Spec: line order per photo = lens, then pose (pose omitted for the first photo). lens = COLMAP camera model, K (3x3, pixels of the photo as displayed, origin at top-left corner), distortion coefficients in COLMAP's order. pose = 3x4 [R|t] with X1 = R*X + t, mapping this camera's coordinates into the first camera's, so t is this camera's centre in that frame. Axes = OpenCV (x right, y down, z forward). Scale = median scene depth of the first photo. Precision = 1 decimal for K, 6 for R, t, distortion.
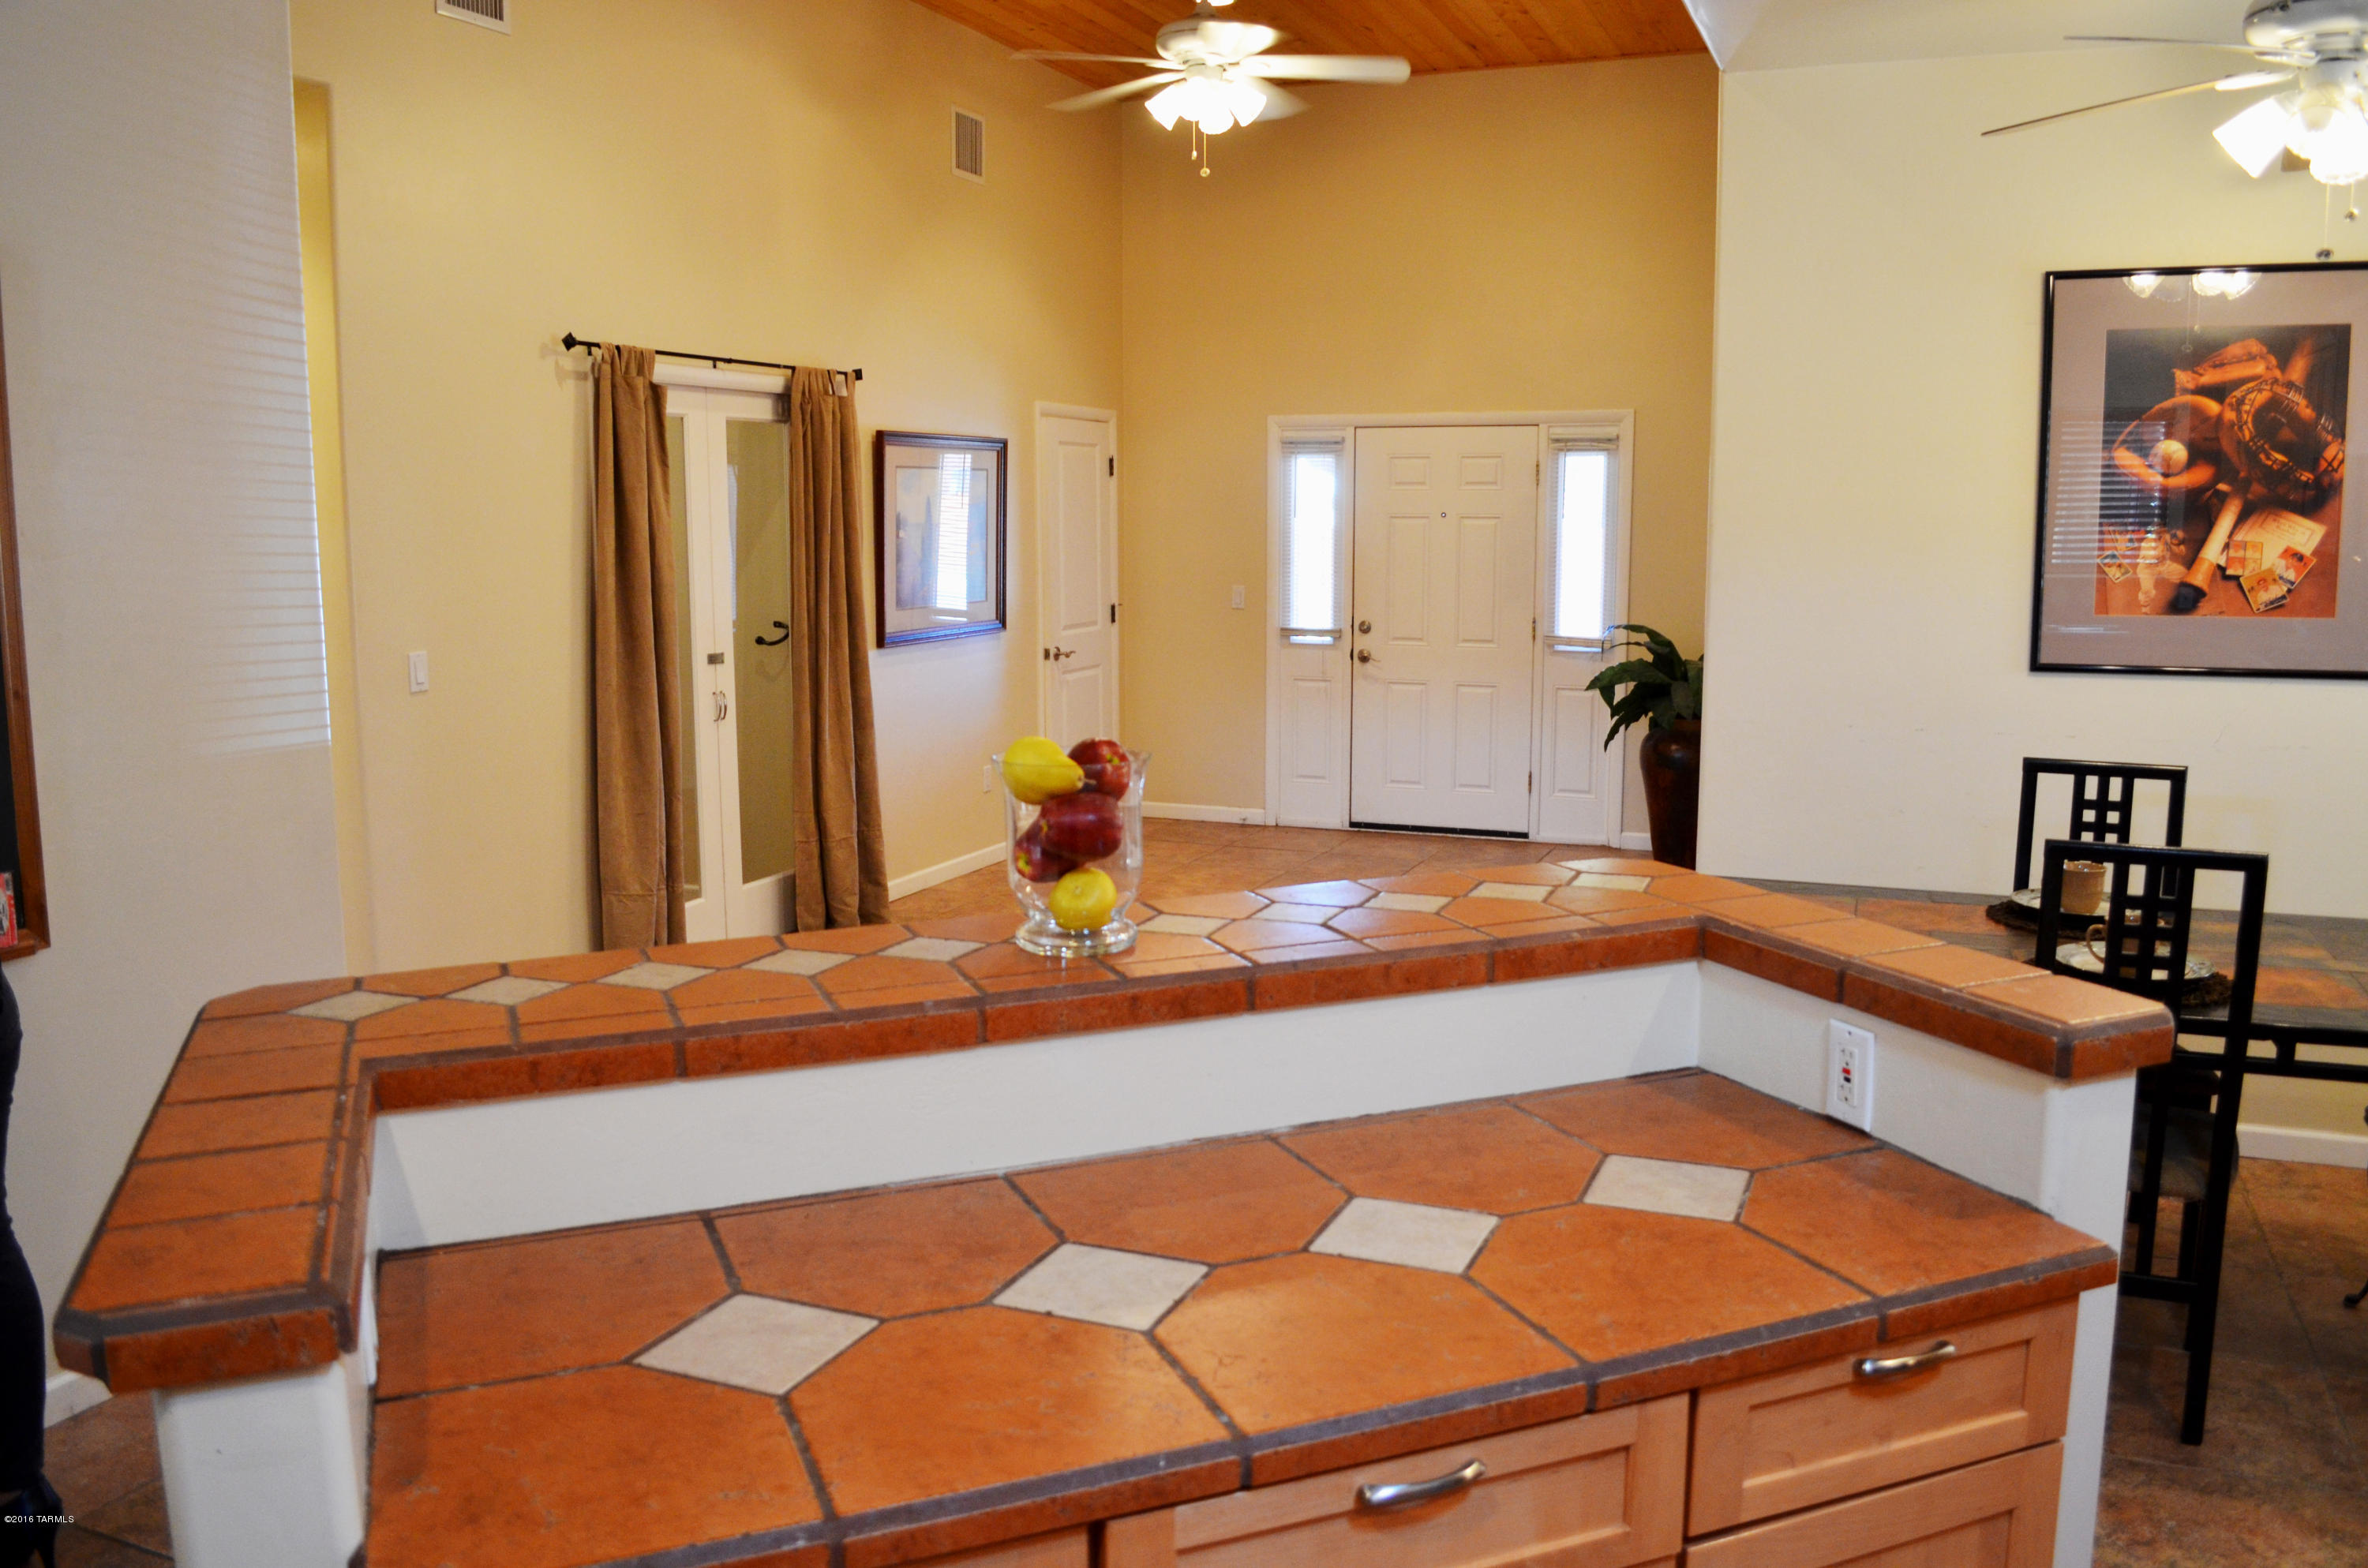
lens RADIAL K [[1973.2, 0, 1184.0], [0, 1973.2, 784.0], [0, 0, 1]] dist [-0.009021, -0.006716]
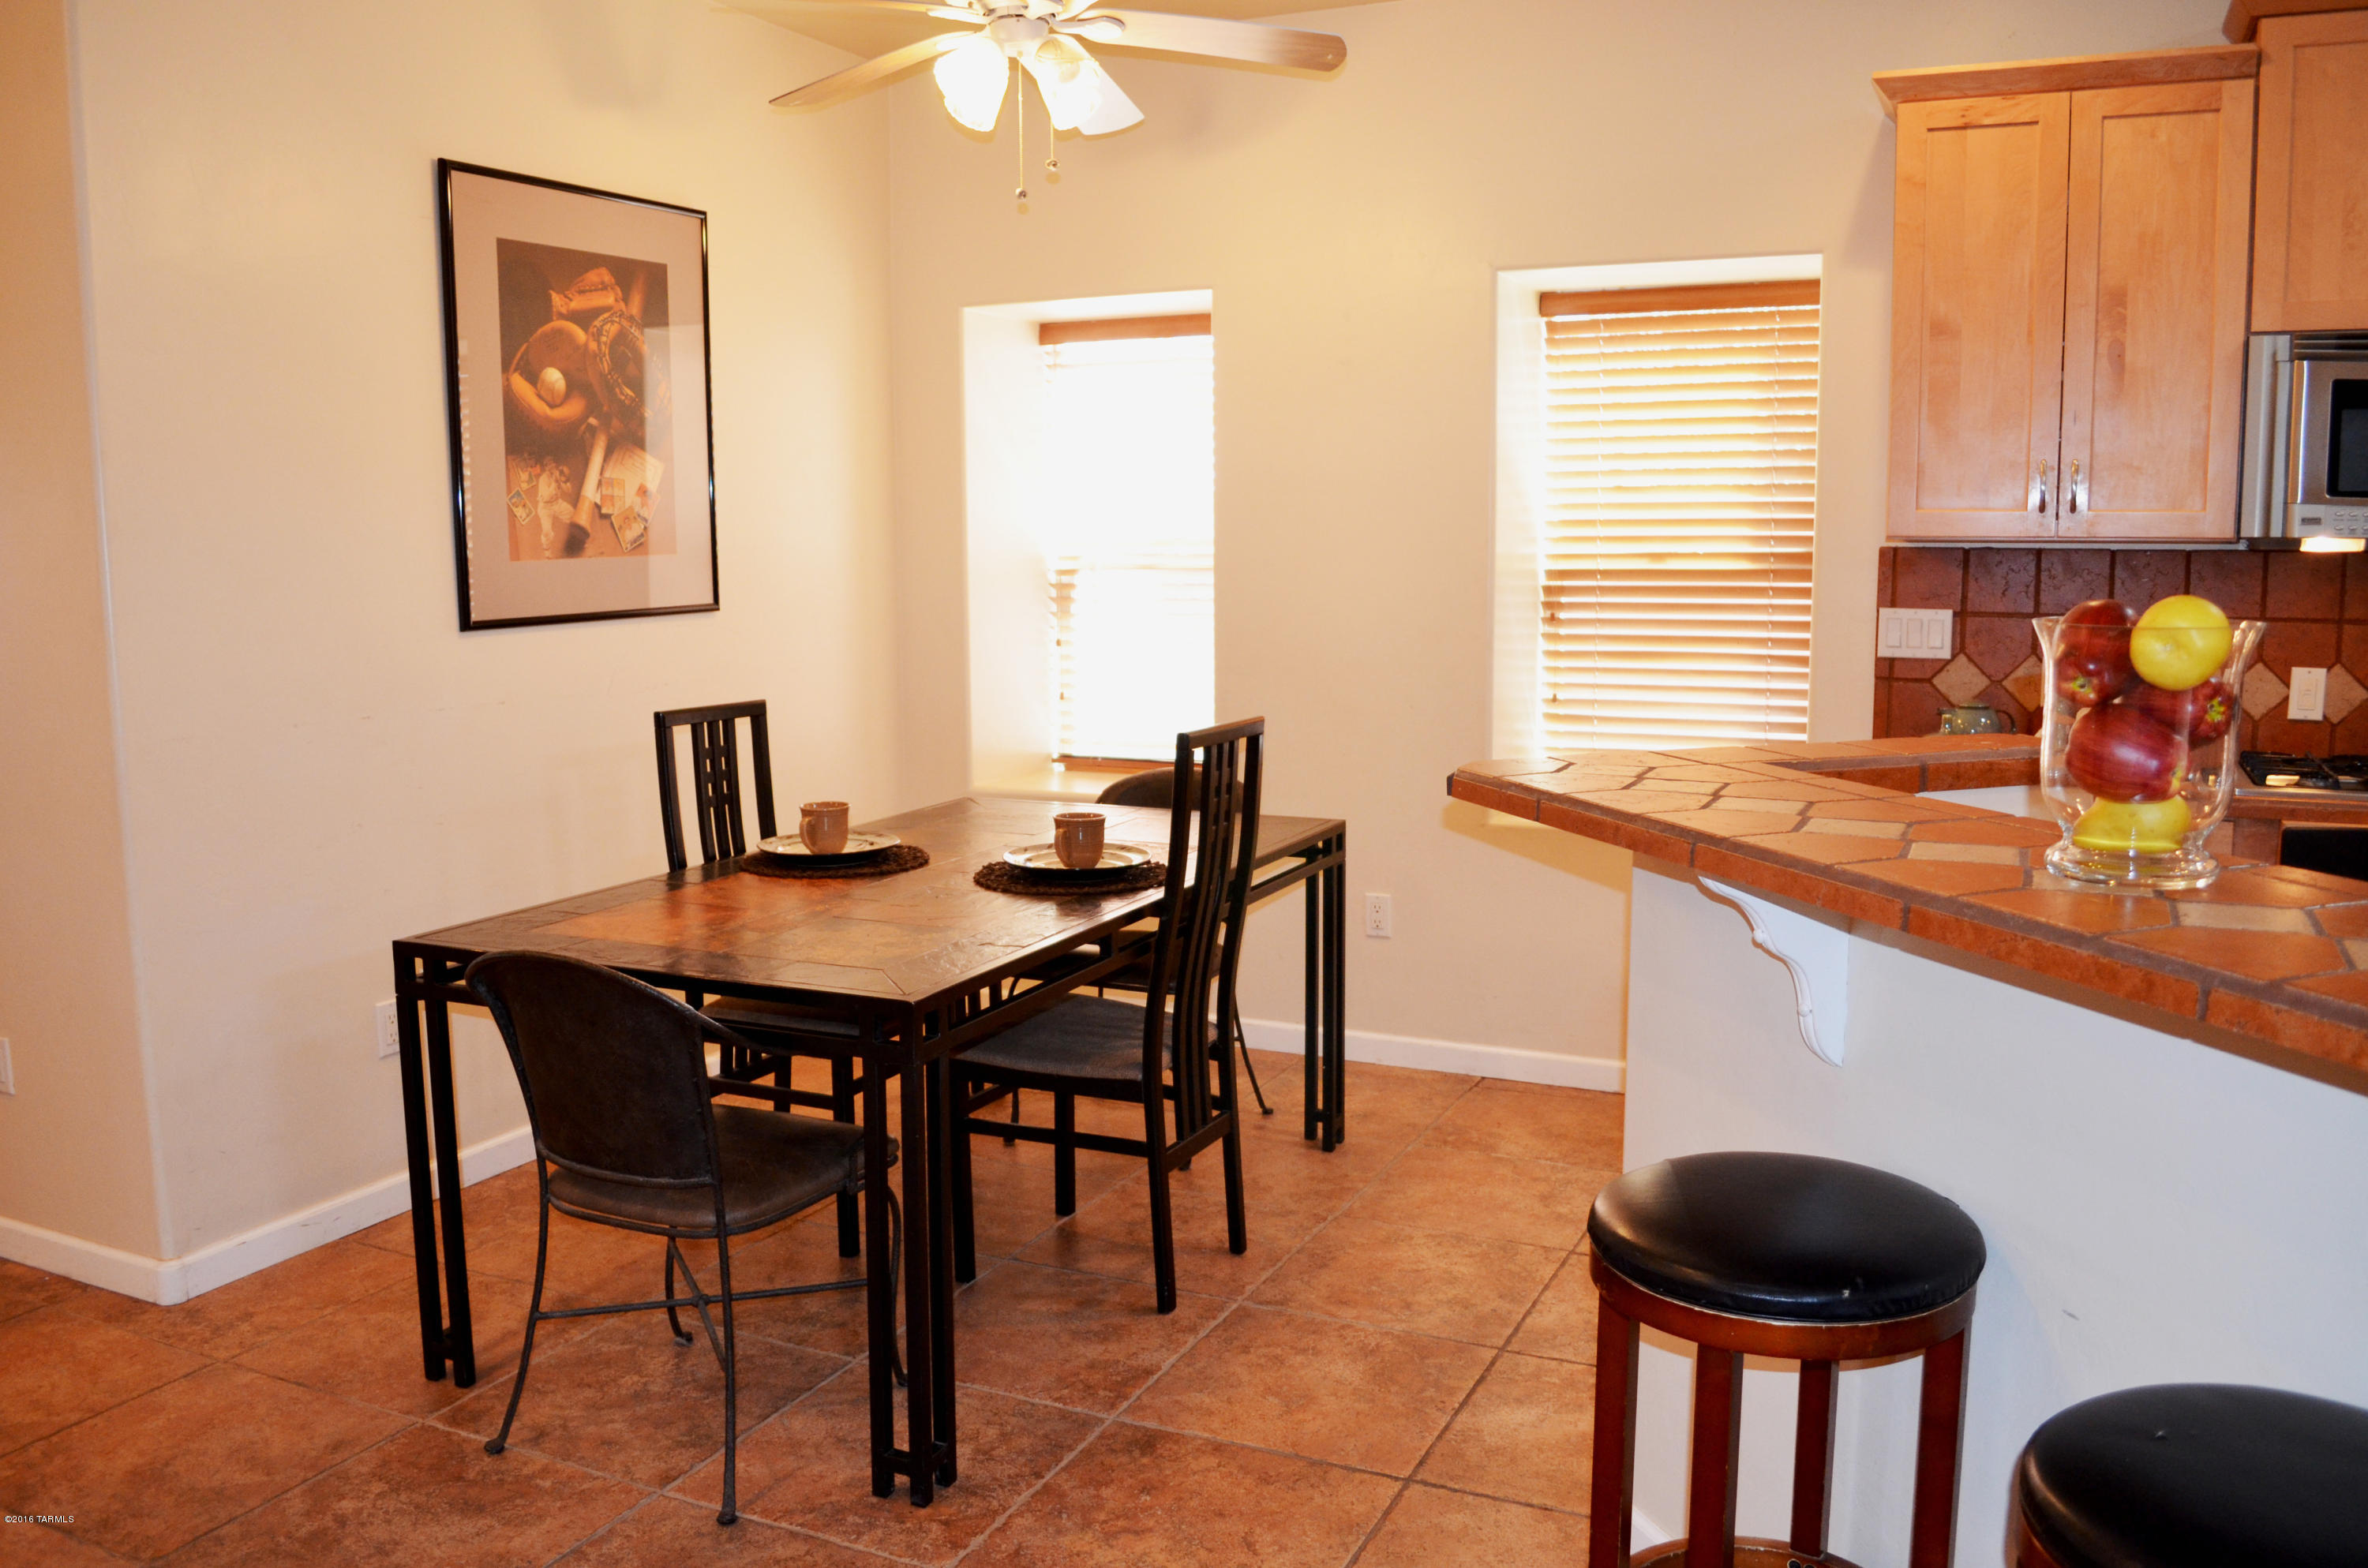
lens RADIAL K [[1973.2, 0, 1184.0], [0, 1973.2, 784.0], [0, 0, 1]] dist [-0.009021, -0.006716]
pose [[0.093257, -0.134814, 0.986473, -0.411343], [0.147582, 0.981717, 0.120212, -0.050703], [-0.984643, 0.134375, 0.111448, 0.634028]]
